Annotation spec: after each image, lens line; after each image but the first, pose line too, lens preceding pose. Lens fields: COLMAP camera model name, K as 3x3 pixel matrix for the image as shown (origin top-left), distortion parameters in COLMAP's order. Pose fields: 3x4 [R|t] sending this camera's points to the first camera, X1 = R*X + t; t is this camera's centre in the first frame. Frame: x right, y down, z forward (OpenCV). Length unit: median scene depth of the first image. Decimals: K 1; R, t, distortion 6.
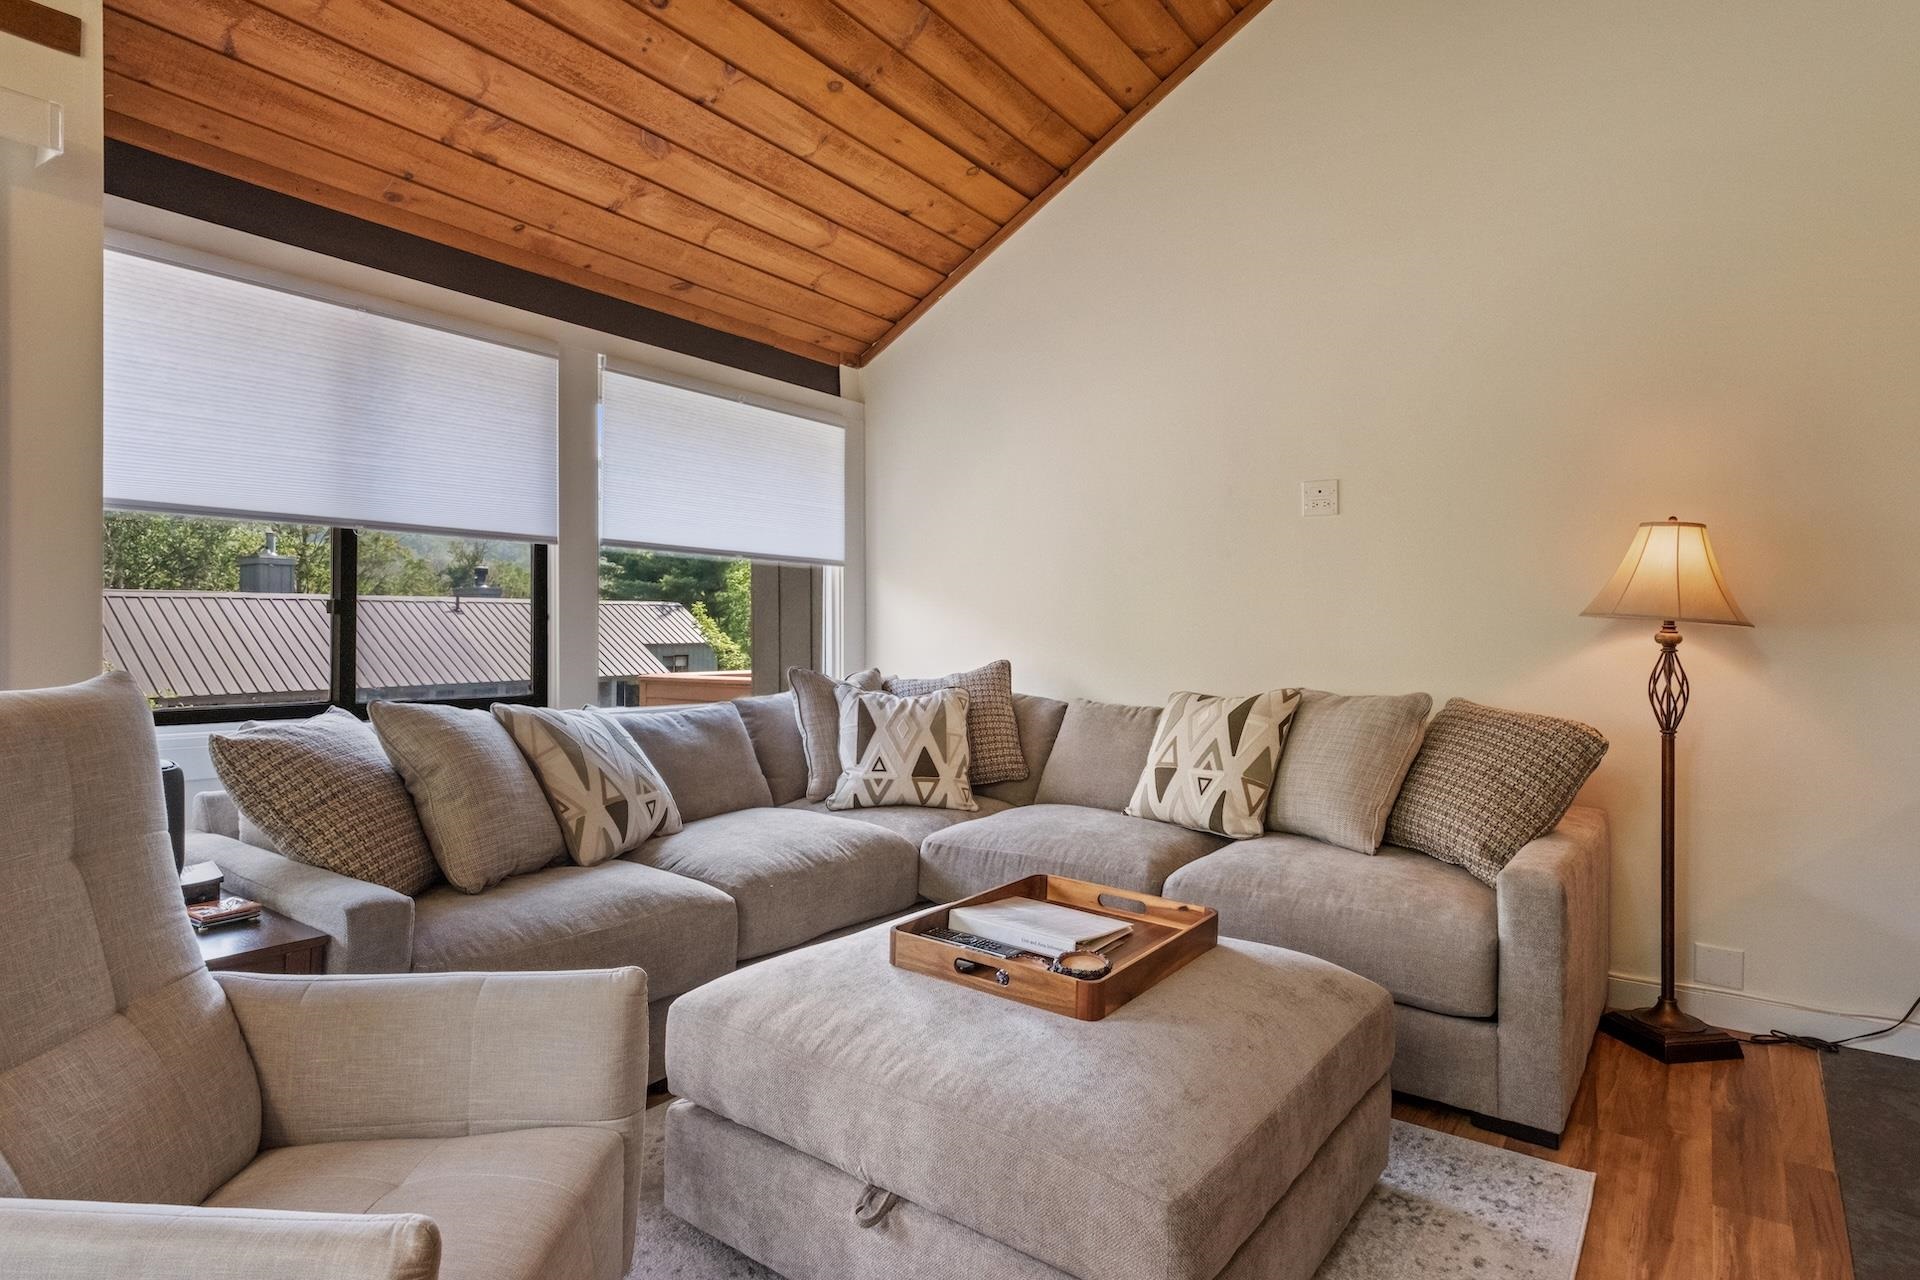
lens RADIAL K [[1035.7, 0, 954.3], [0, 1035.7, 634.9], [0, 0, 1]] dist [0.005131, 0.000959]
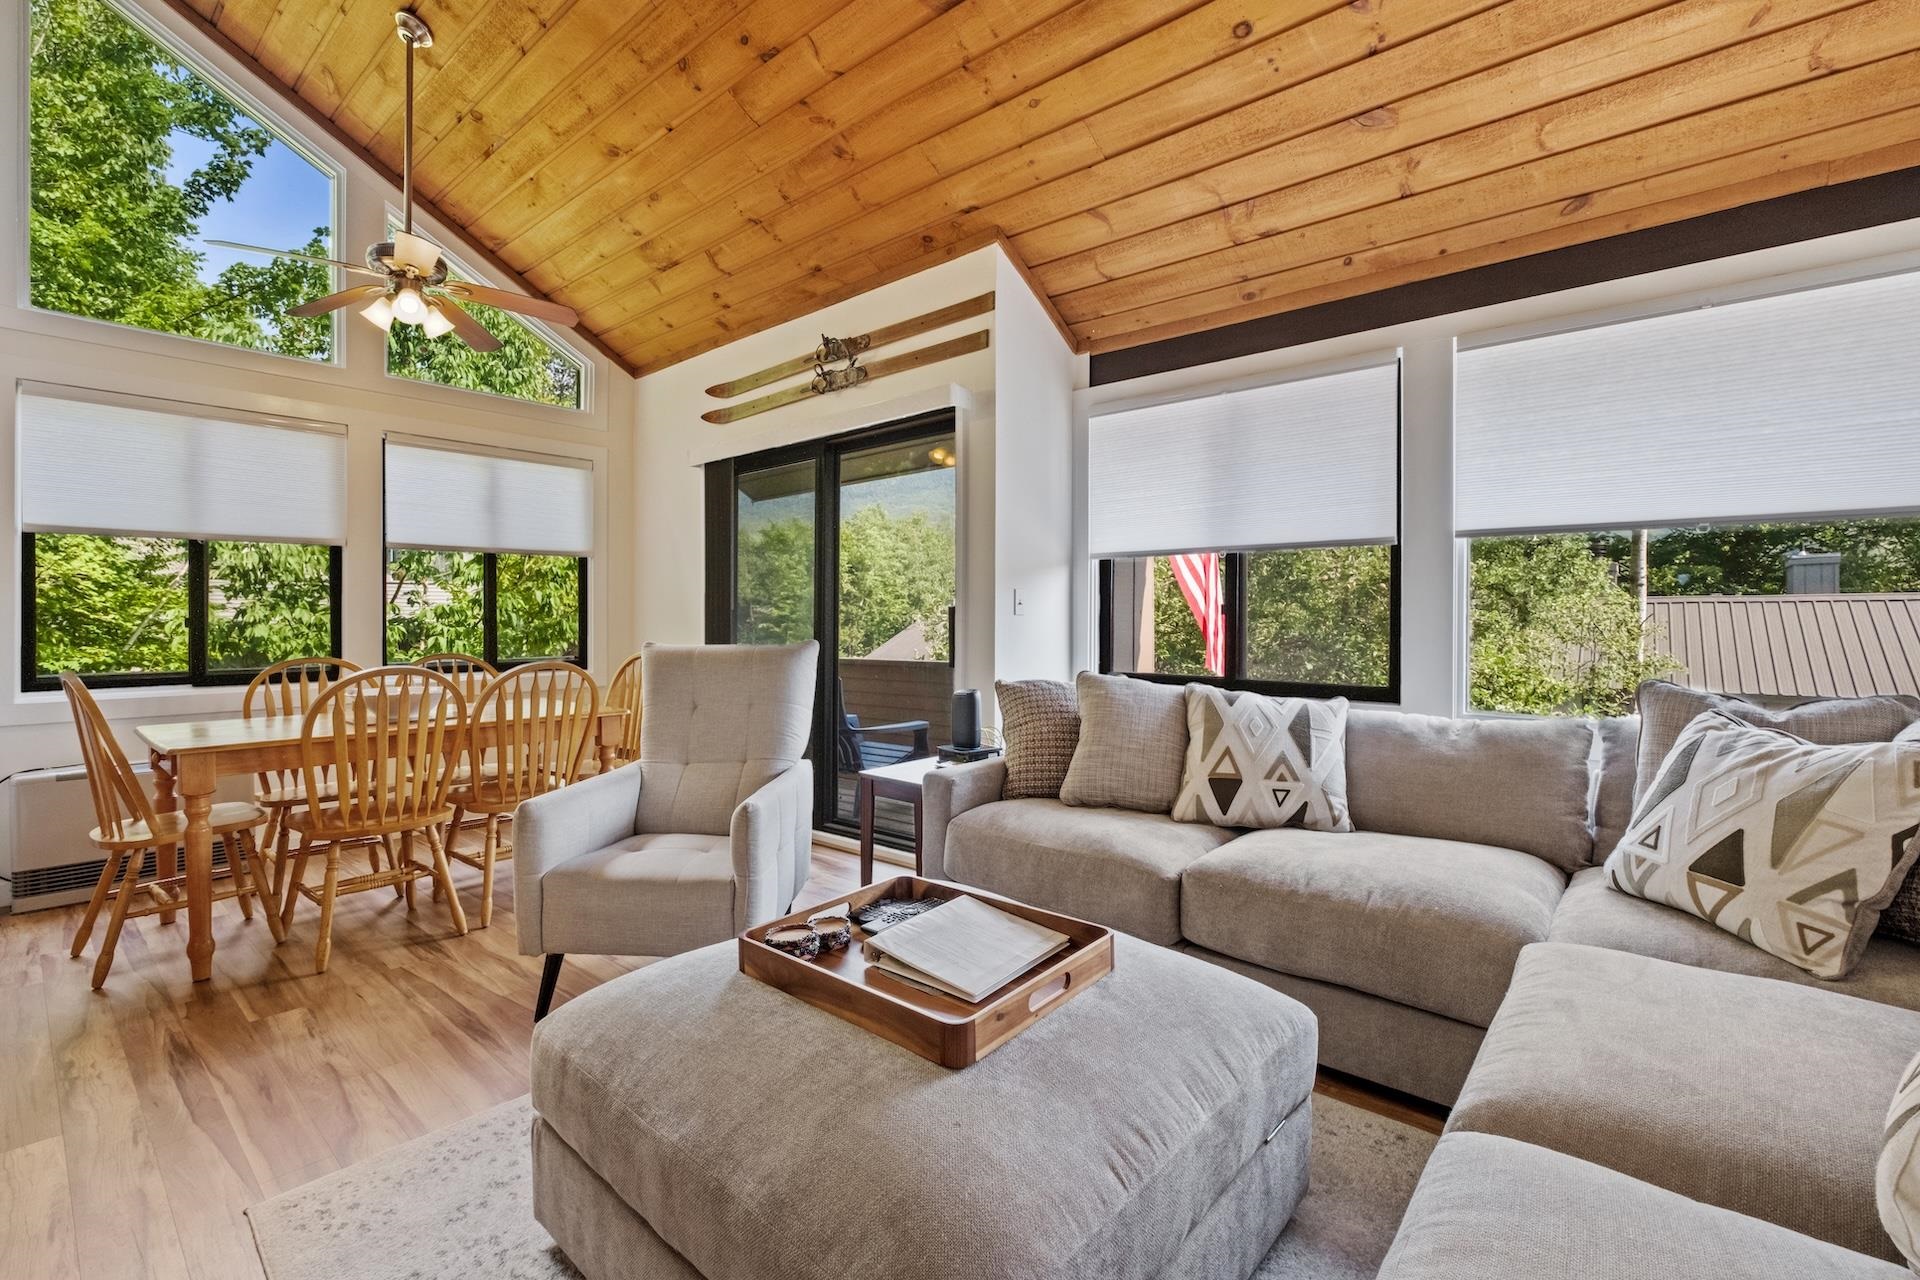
lens RADIAL K [[836.7, 0, 955.5], [0, 836.7, 642.6], [0, 0, 1]] dist [-0.001610, -0.000469]
pose [[-0.077464, 0.015067, -0.996881, 0.496186], [-0.008813, 0.999836, 0.015797, 0.002126], [0.996956, 0.010010, -0.077318, 0.647387]]
